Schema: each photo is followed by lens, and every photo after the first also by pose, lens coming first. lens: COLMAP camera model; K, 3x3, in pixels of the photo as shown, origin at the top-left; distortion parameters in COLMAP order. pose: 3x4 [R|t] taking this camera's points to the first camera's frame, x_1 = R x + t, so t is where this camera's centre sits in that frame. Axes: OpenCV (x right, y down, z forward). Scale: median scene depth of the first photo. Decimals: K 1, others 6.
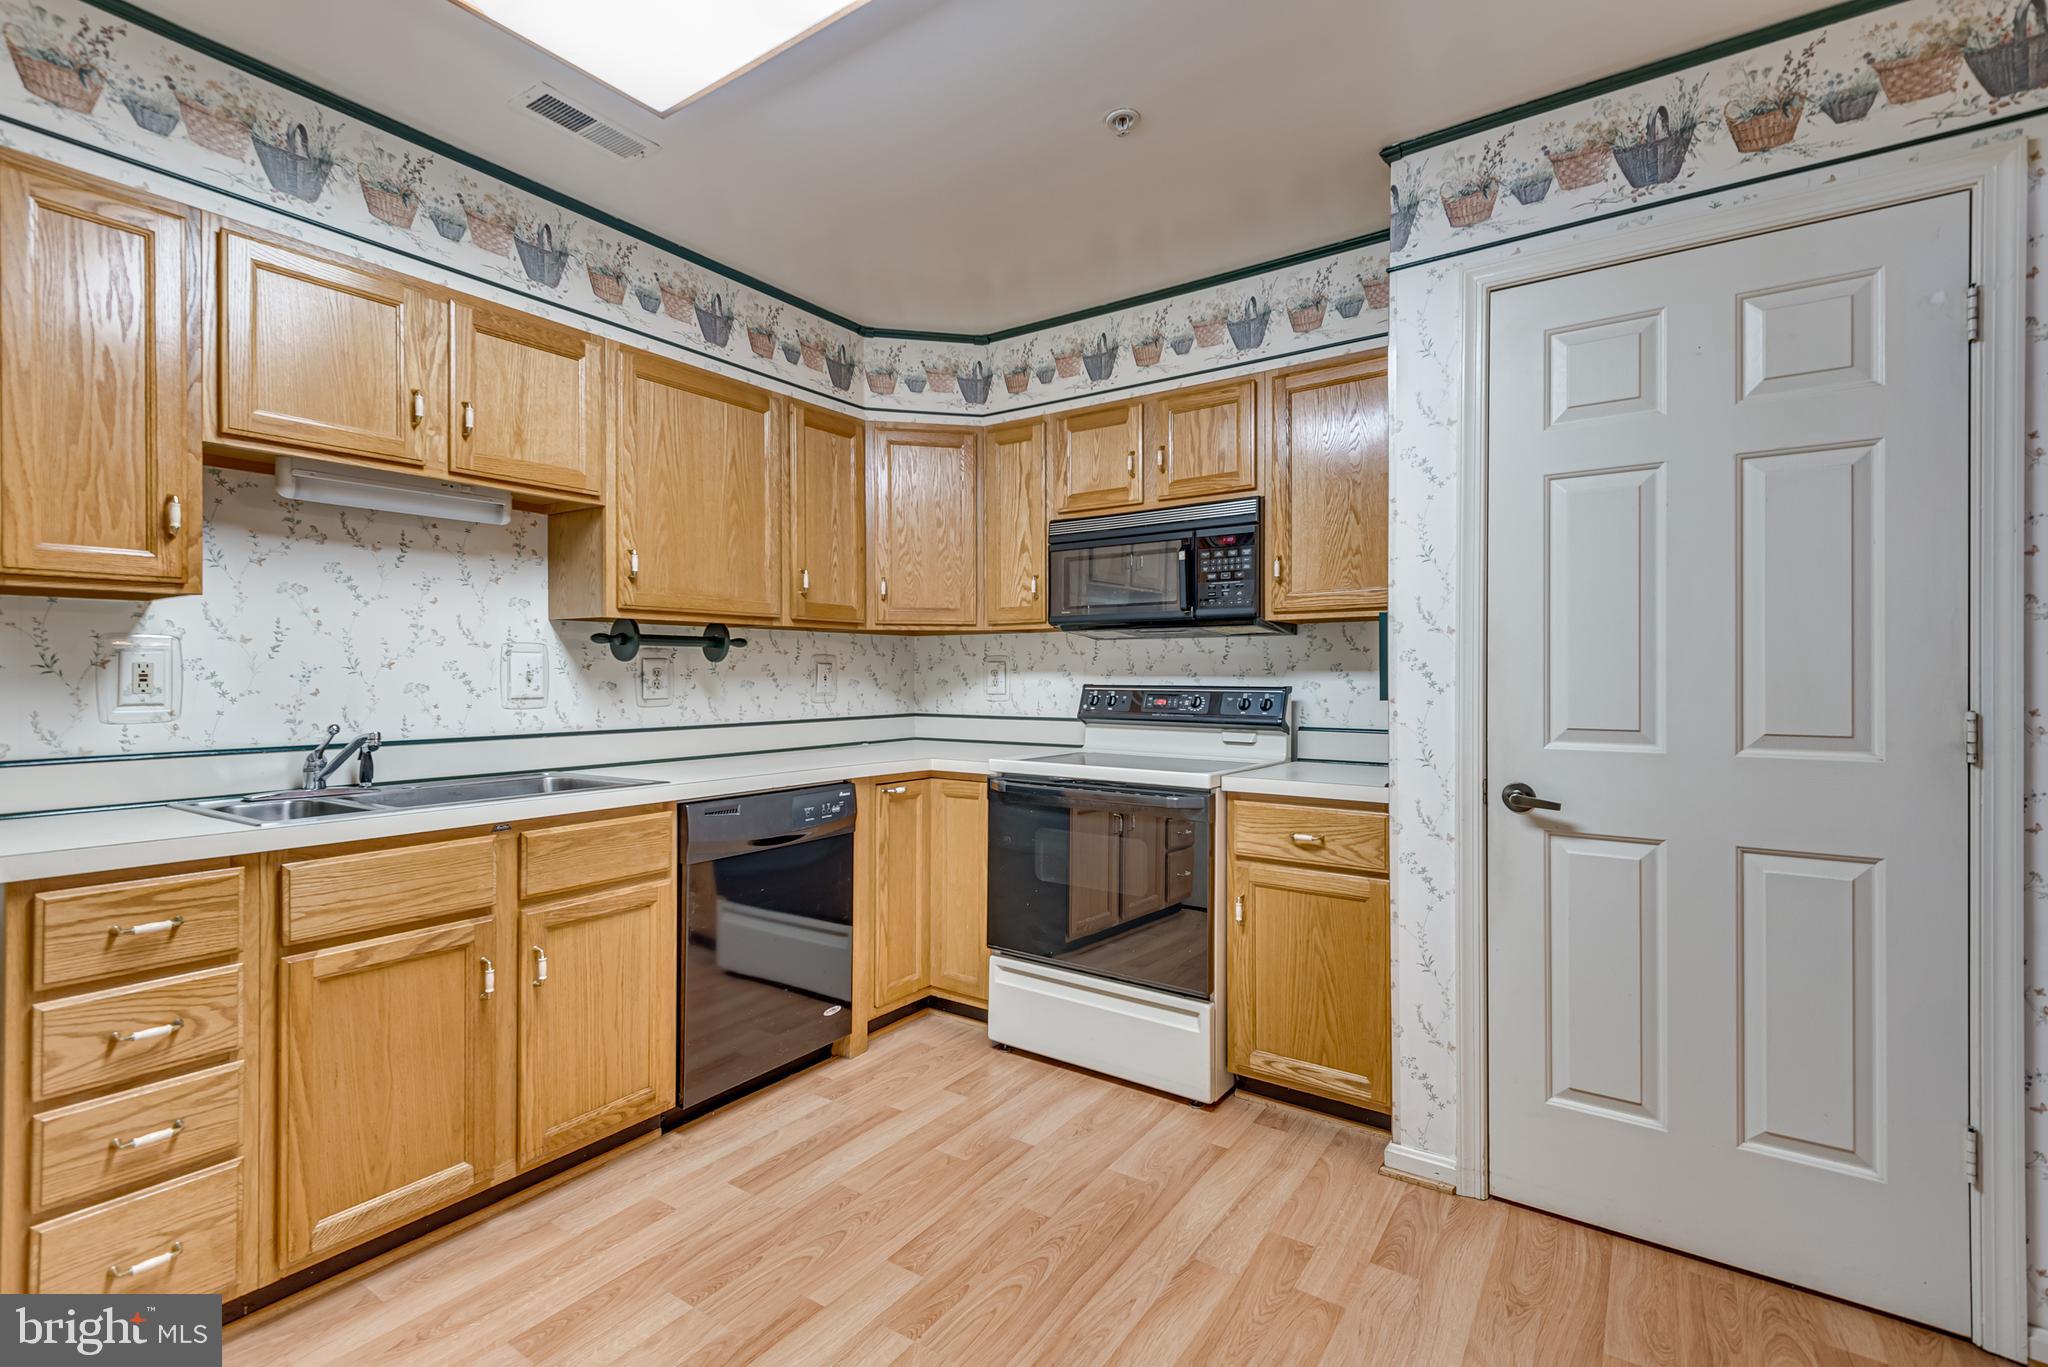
lens RADIAL K [[922.8, 0, 1008.7], [0, 922.8, 667.6], [0, 0, 1]] dist [0.019653, -0.009106]
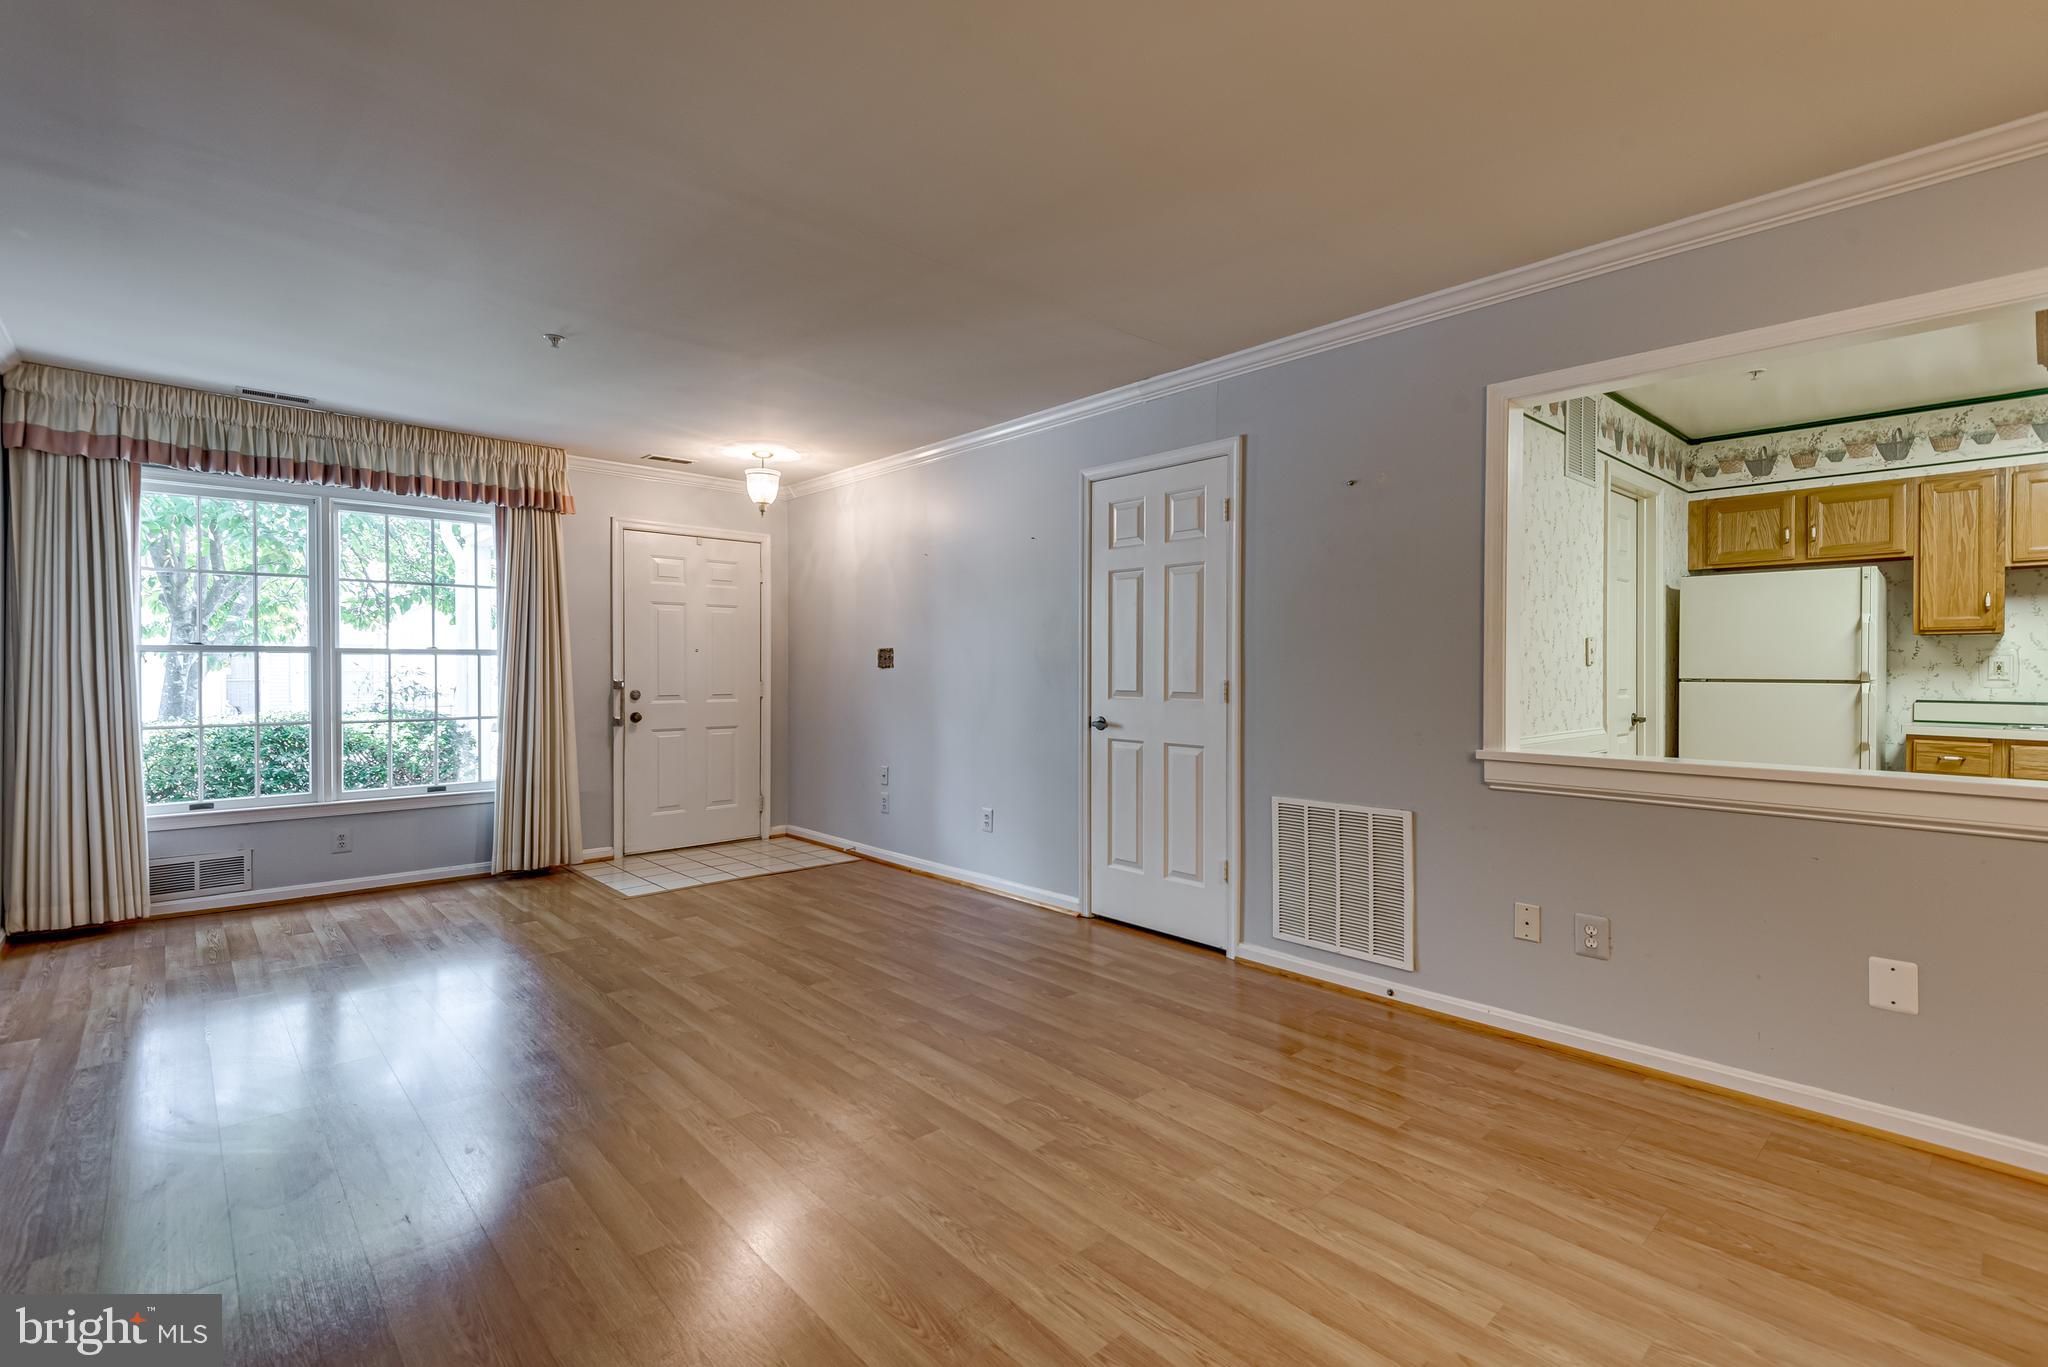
lens RADIAL K [[922.8, 0, 1070.8], [0, 922.8, 675.0], [0, 0, 1]] dist [0.019653, -0.009106]
pose [[-0.186461, 0.011294, -0.982397, 1.581300], [0.004775, 0.999933, 0.010590, -0.006988], [0.982451, -0.002716, -0.186503, -0.729902]]
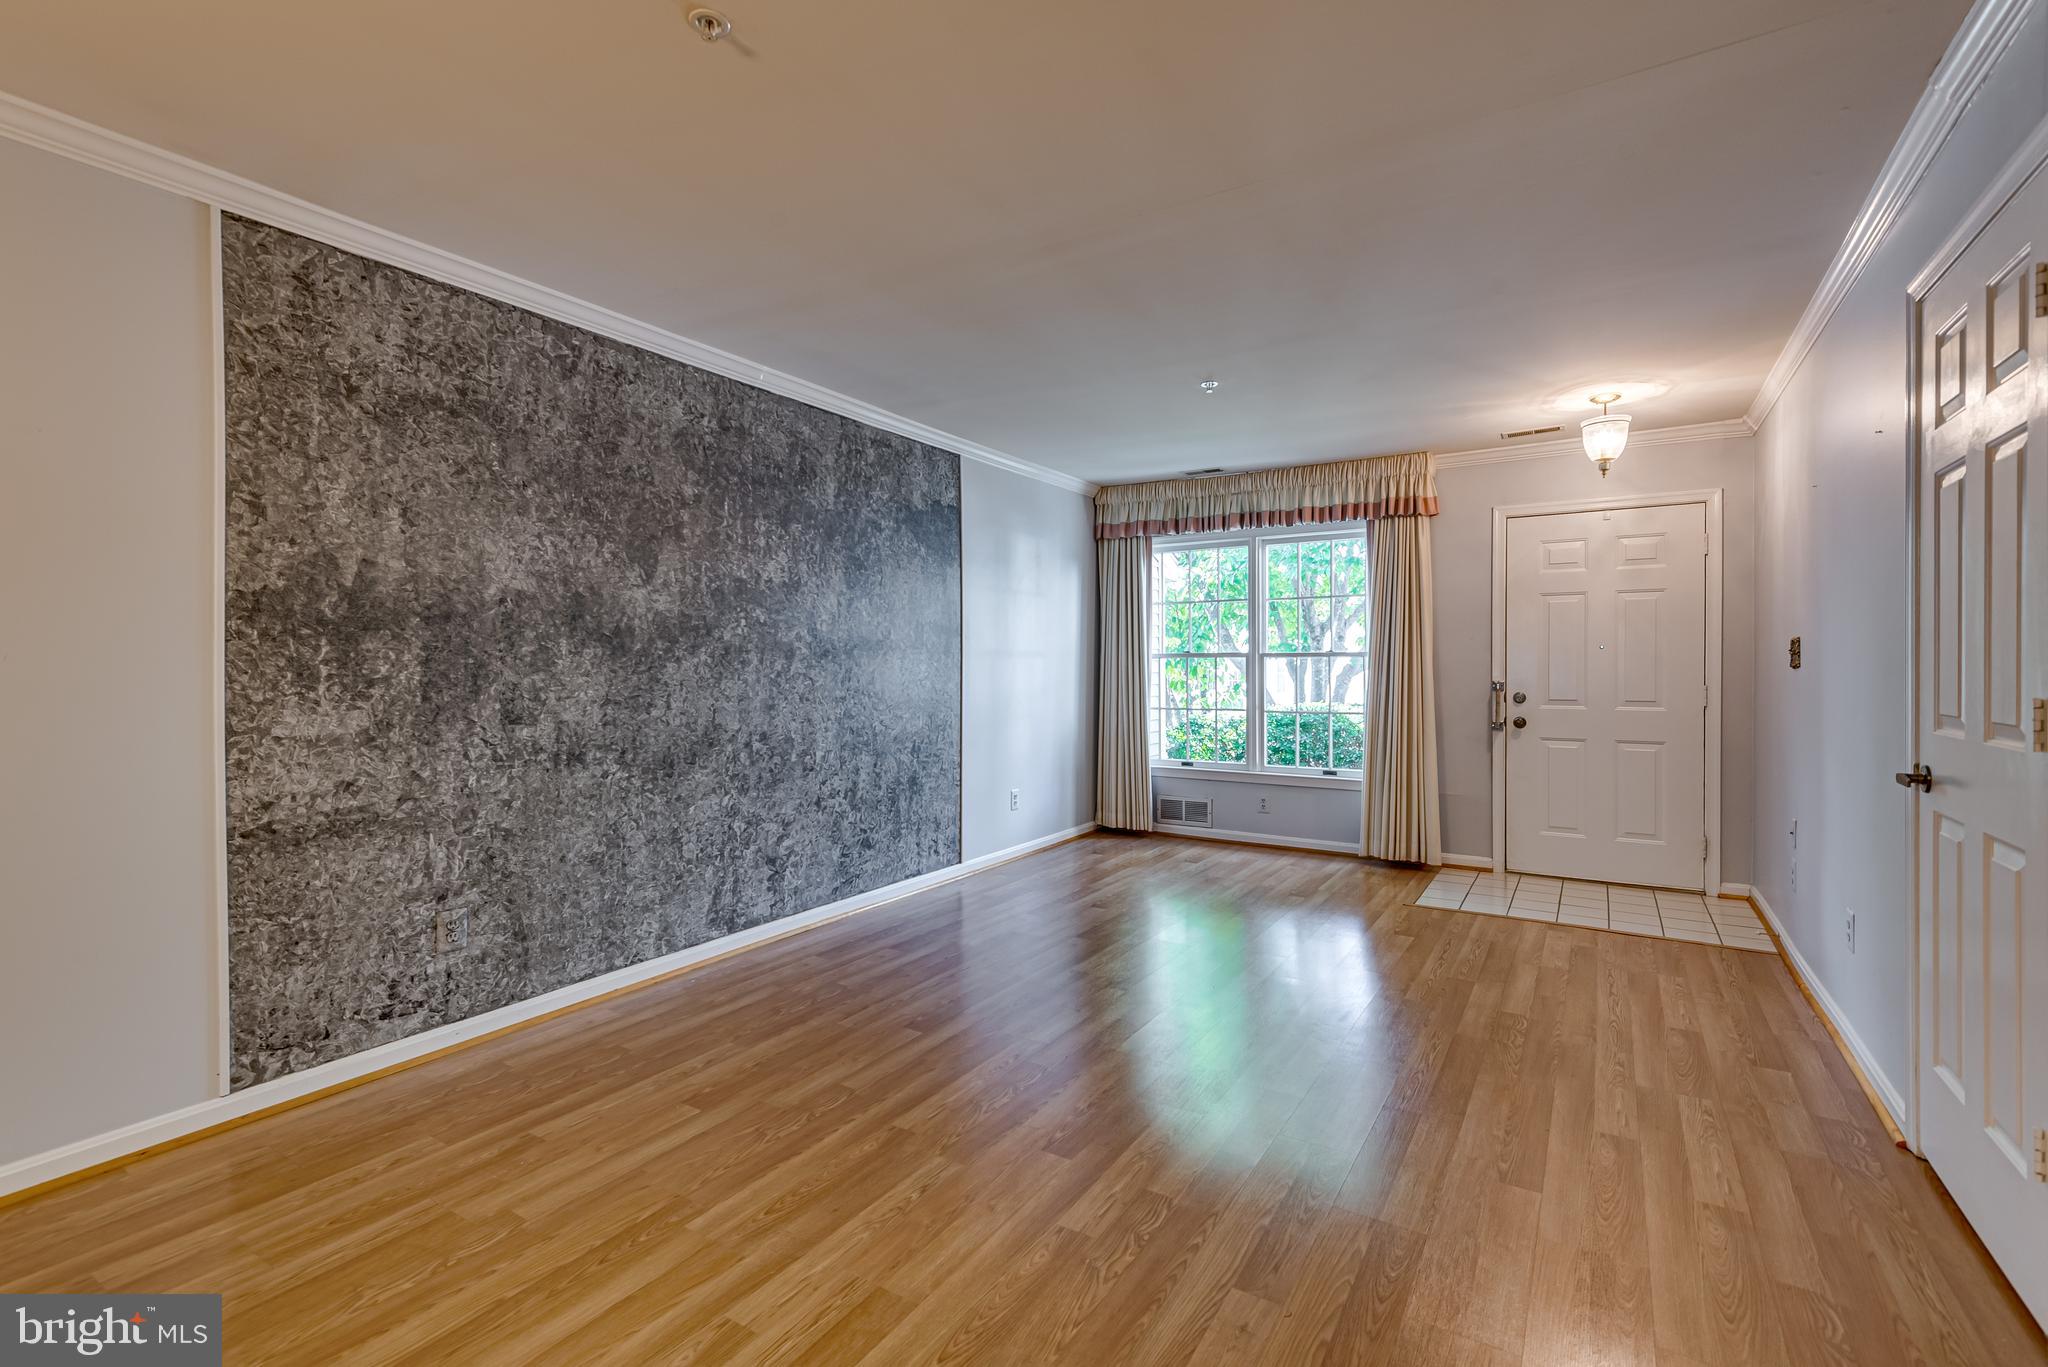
lens RADIAL K [[922.8, 0, 983.4], [0, 922.8, 673.9], [0, 0, 1]] dist [0.019653, -0.009106]
pose [[-0.999667, 0.005560, -0.025184, 0.677796], [0.005543, 0.999984, 0.000745, 0.000375], [0.025188, 0.000605, -0.999683, -0.073777]]
